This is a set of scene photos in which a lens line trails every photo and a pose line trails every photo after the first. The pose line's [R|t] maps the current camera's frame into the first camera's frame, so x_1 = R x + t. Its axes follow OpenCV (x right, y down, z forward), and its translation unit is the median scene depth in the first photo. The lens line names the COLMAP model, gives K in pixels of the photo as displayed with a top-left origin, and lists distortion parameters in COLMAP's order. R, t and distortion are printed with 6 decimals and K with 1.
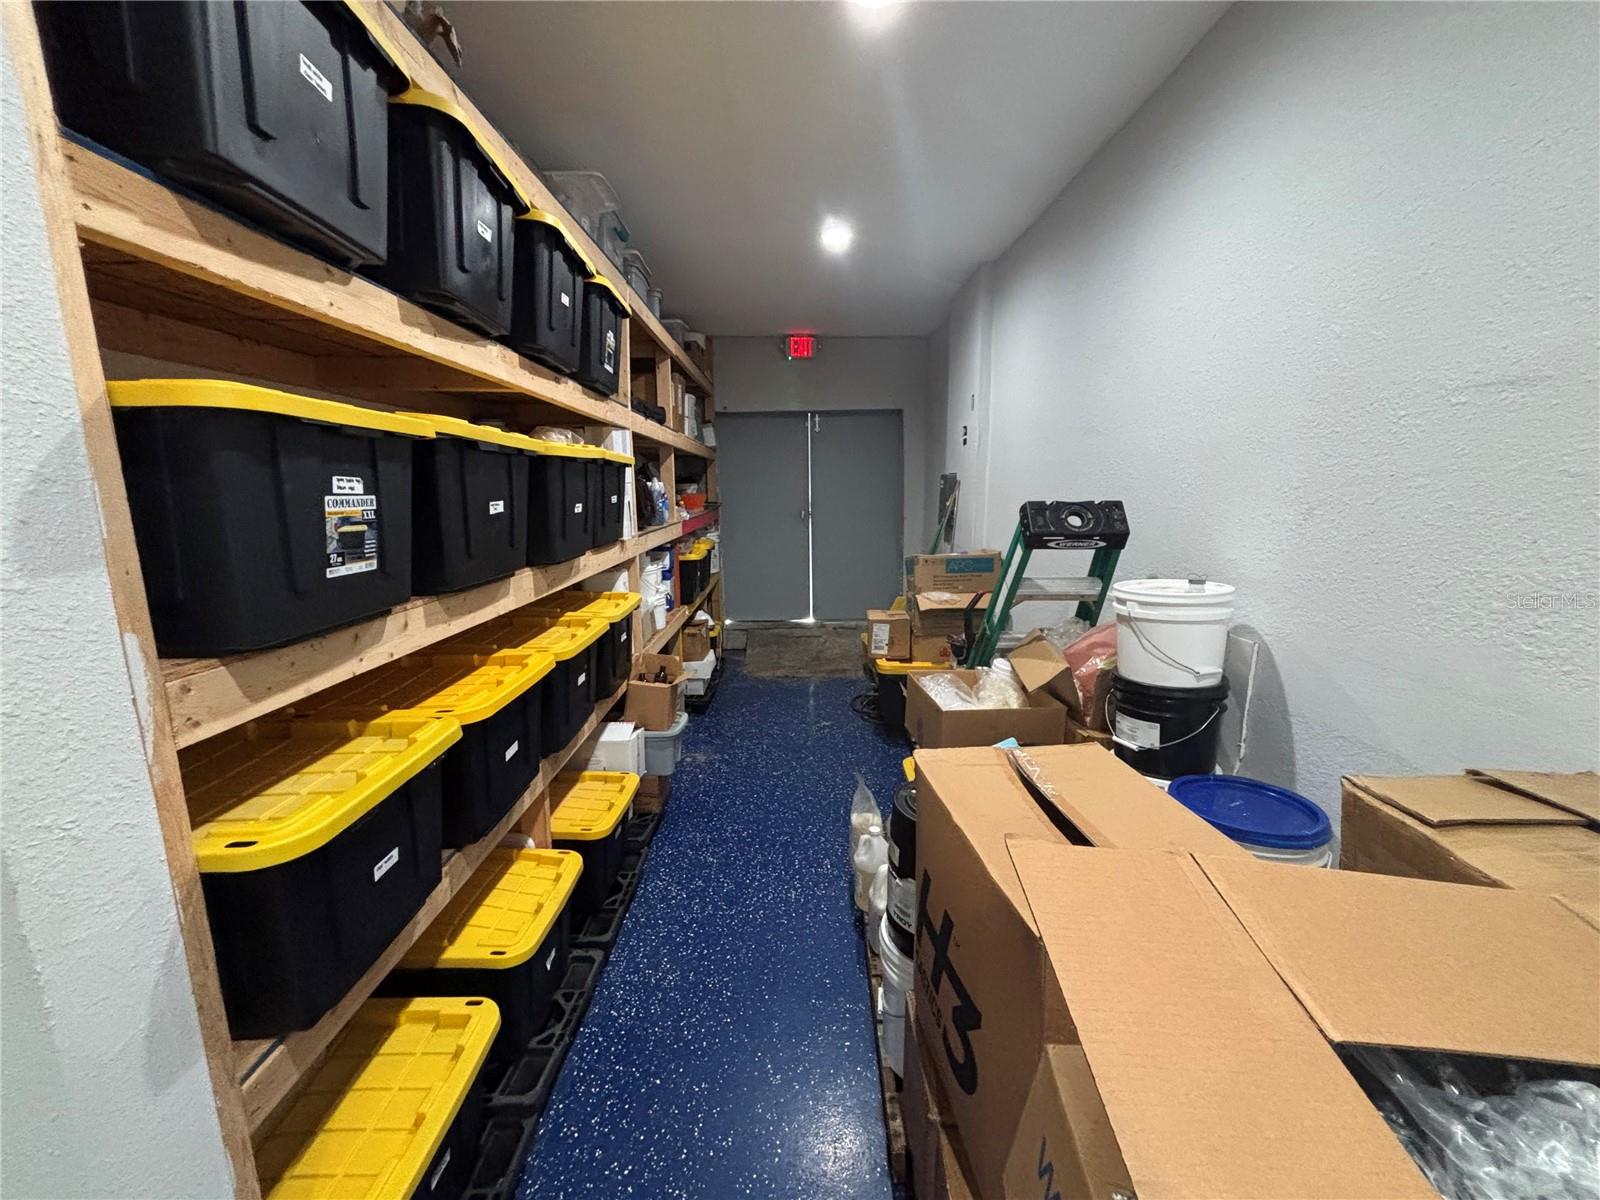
lens RADIAL K [[647.0, 0, 799.0], [0, 647.0, 607.2], [0, 0, 1]] dist [0.013466, 0.000167]
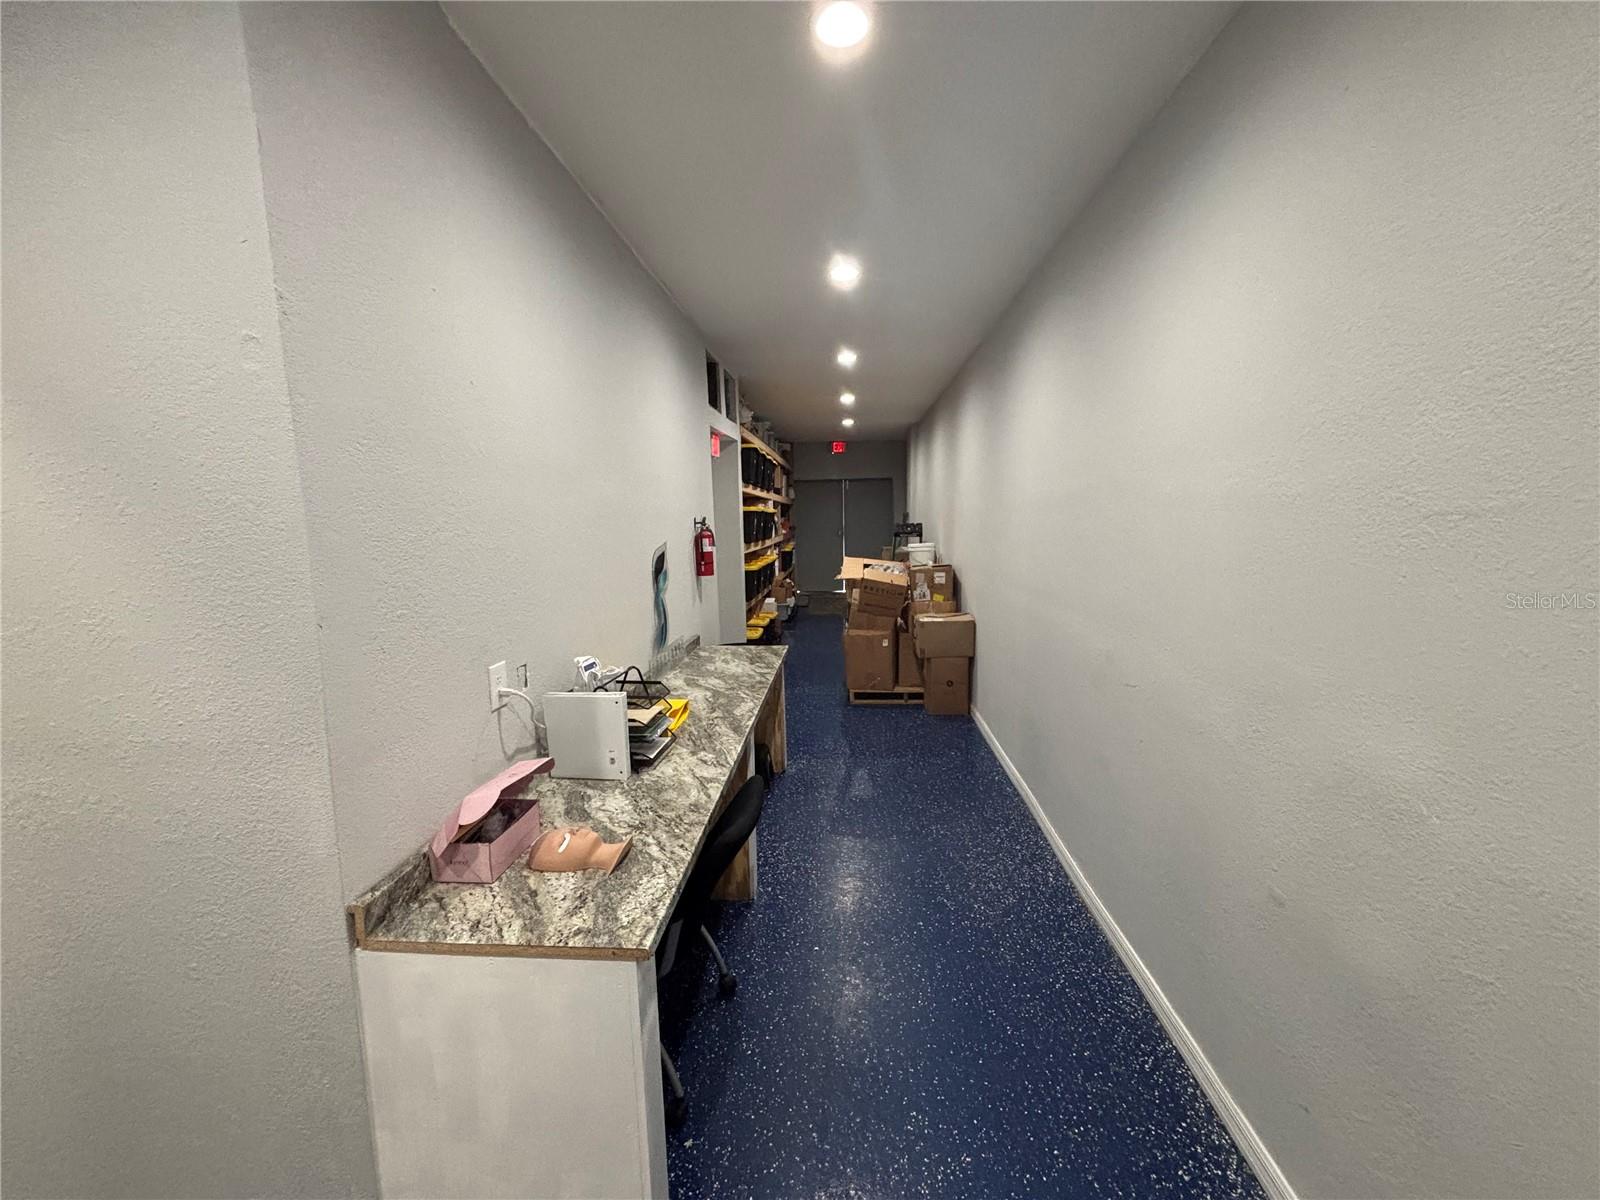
lens RADIAL K [[647.0, 0, 800.3], [0, 647.0, 598.3], [0, 0, 1]] dist [0.013466, 0.000167]
pose [[0.996808, 0.006930, -0.079530, 0.061202], [-0.011570, 0.998247, -0.058039, 0.218216], [0.078989, 0.058774, 0.995141, -1.211000]]
